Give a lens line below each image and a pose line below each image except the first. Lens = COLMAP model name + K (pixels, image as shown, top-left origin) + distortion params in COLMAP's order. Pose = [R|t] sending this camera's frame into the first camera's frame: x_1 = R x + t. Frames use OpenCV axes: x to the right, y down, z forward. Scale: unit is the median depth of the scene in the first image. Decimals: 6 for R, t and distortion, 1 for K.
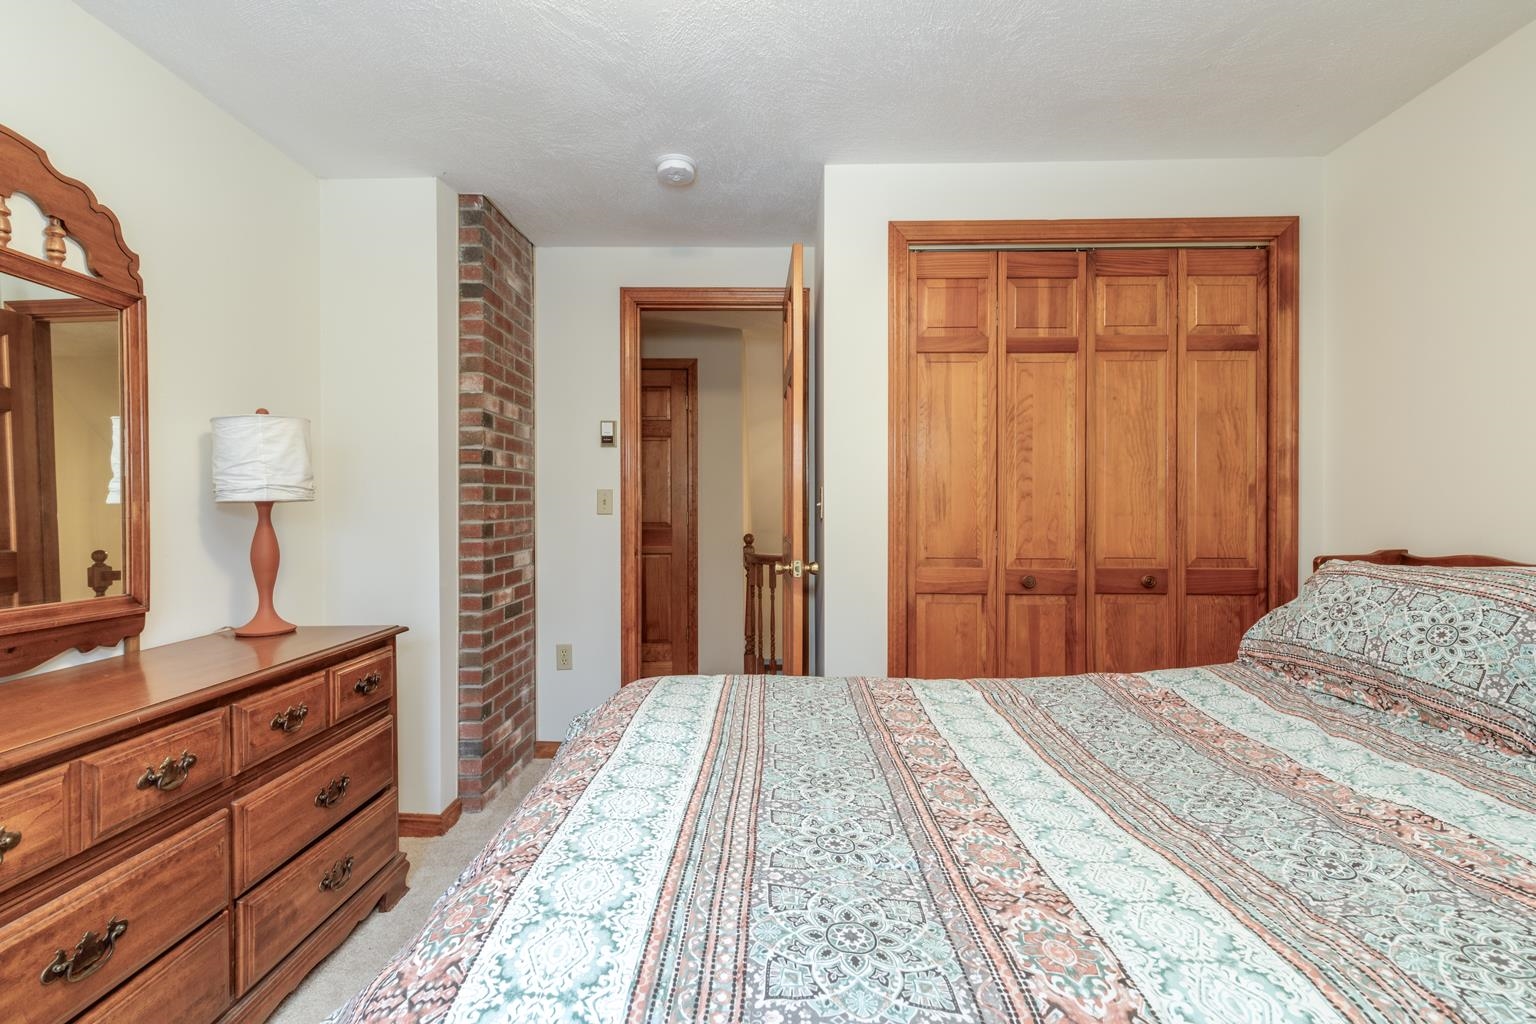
lens RADIAL K [[696.7, 0, 774.3], [0, 696.7, 504.6], [0, 0, 1]] dist [0.000485, -0.000477]
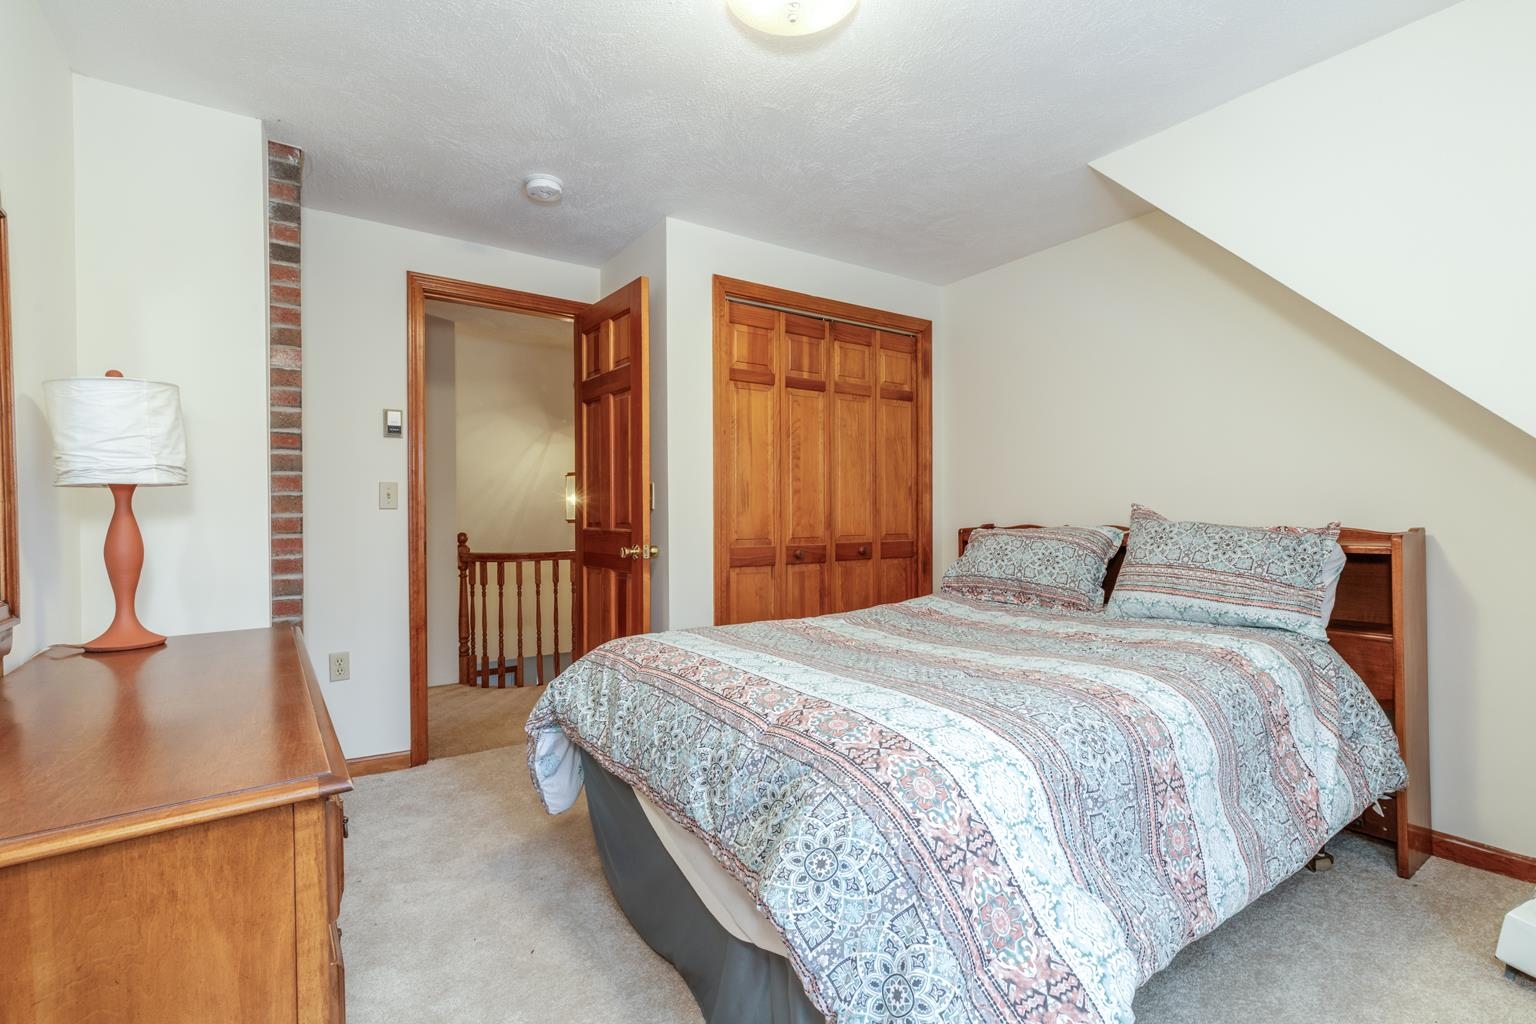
lens RADIAL K [[696.7, 0, 774.3], [0, 696.7, 504.6], [0, 0, 1]] dist [0.000485, -0.000477]
pose [[0.807086, 0.001366, 0.590432, -0.486937], [0.003849, 0.999964, -0.007575, 0.022352], [-0.590421, 0.008386, 0.807052, -0.083811]]
